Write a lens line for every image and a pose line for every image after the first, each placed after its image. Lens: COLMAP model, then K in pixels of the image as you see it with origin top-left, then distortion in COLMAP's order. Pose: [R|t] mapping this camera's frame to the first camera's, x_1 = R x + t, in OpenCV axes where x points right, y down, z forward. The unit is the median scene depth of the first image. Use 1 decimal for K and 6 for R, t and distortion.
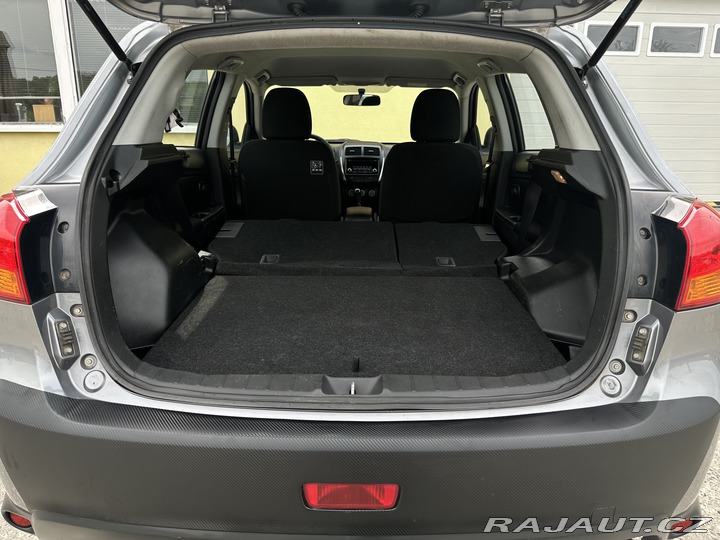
lens RADIAL K [[498.5, 0, 355.2], [0, 498.5, 264.9], [0, 0, 1]] dist [0.004918, -0.022087]
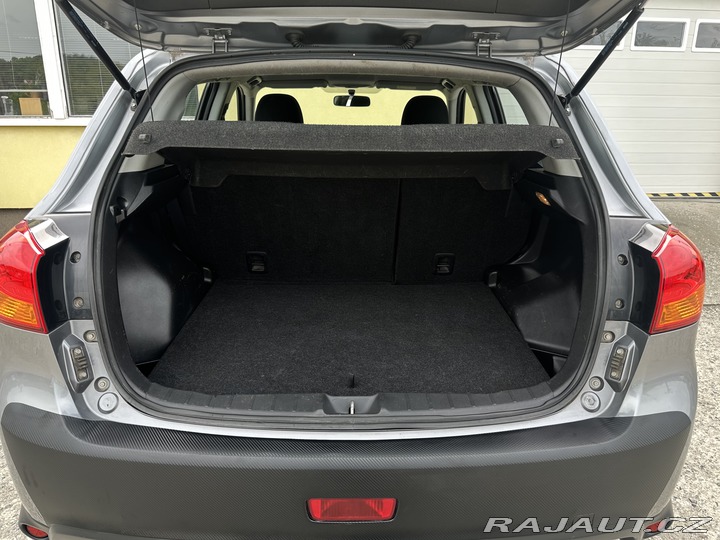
lens RADIAL K [[498.5, 0, 352.8], [0, 498.5, 257.2], [0, 0, 1]] dist [0.004918, -0.022087]
pose [[0.999761, -0.005489, 0.021165, -0.020961], [0.005111, 0.999827, 0.017860, -0.081388], [-0.021259, -0.017748, 0.999616, -0.056451]]
